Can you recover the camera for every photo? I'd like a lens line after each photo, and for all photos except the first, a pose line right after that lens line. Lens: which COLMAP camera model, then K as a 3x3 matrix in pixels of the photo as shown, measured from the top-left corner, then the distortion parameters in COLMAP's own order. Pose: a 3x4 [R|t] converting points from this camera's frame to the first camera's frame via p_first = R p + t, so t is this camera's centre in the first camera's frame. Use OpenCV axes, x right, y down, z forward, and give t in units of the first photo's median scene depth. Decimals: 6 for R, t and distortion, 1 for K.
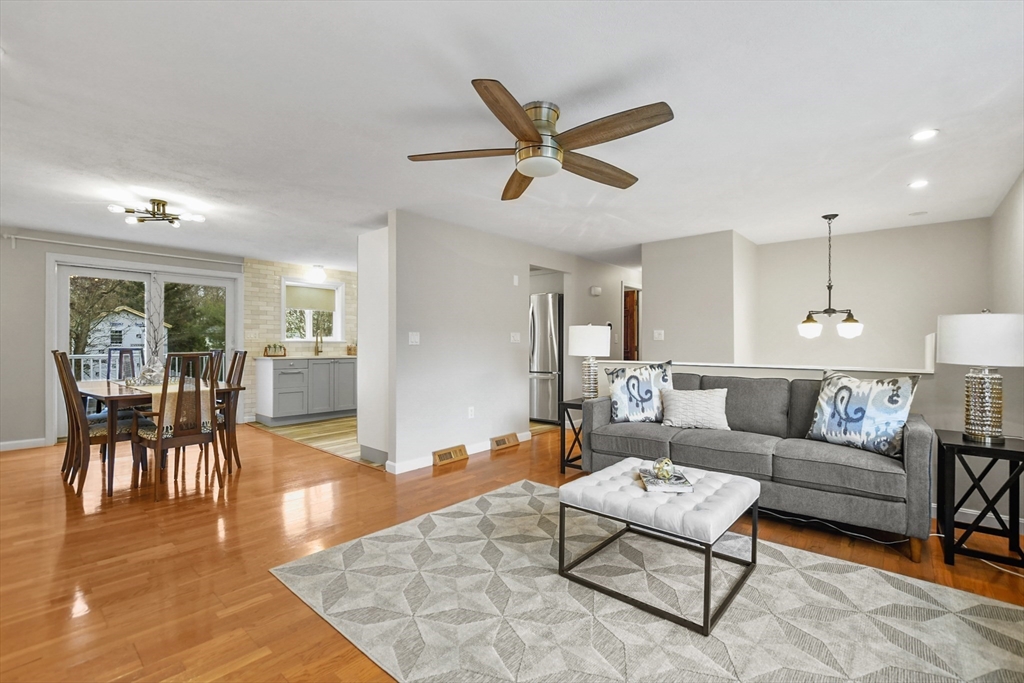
lens RADIAL K [[455.4, 0, 512.0], [0, 455.4, 341.5], [0, 0, 1]] dist [-0.002676, 0.000475]
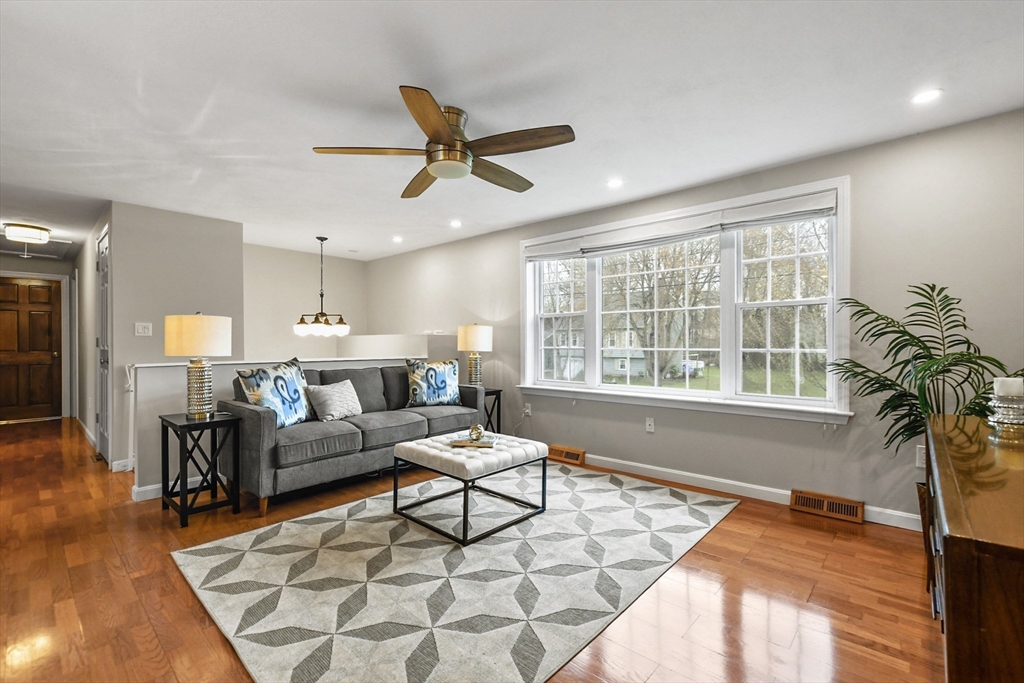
lens RADIAL K [[455.2, 0, 505.4], [0, 455.2, 344.9], [0, 0, 1]] dist [-0.007195, 0.000946]
pose [[0.015149, -0.007786, 0.999855, -0.539605], [-0.006876, 0.999945, 0.007891, 0.003535], [-0.999862, -0.006995, 0.015095, 0.473779]]
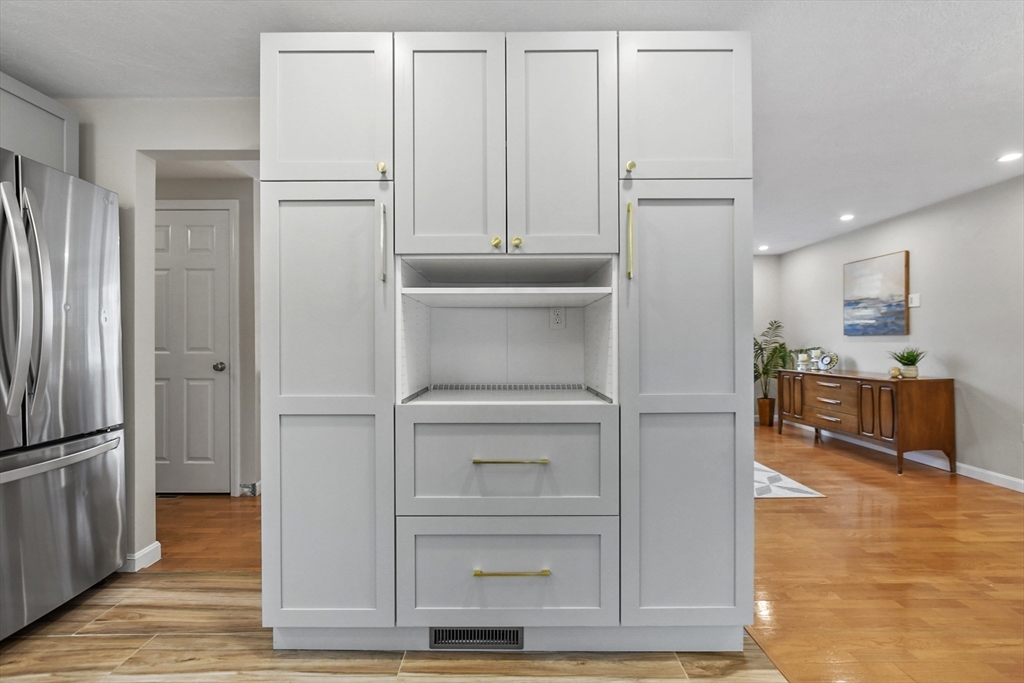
lens RADIAL K [[455.2, 0, 505.4], [0, 455.2, 344.9], [0, 0, 1]] dist [-0.007195, 0.000946]
pose [[-0.667049, -0.001657, 0.745012, -0.508836], [-0.000676, 0.999998, 0.001619, 0.007835], [-0.745013, 0.000577, -0.667050, 1.473137]]
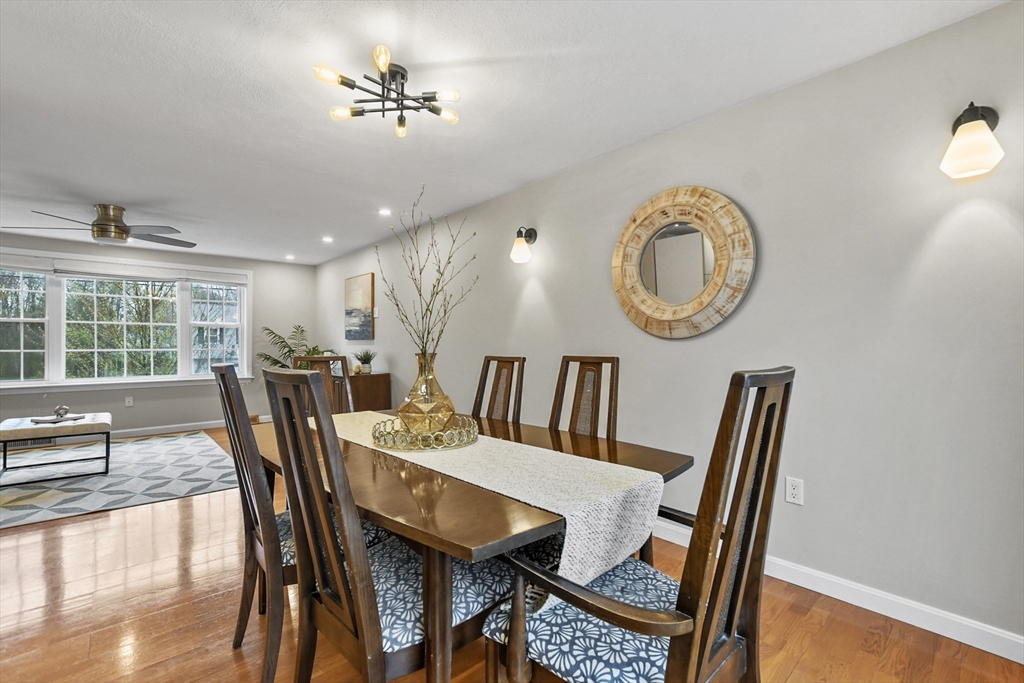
lens RADIAL K [[454.1, 0, 509.2], [0, 454.1, 335.9], [0, 0, 1]] dist [-0.001150, 0.000003]
pose [[-0.993280, 0.001966, 0.115716, -0.876761], [-0.000921, 0.999690, -0.024885, 0.007628], [-0.115729, -0.024824, -0.992971, 1.354909]]
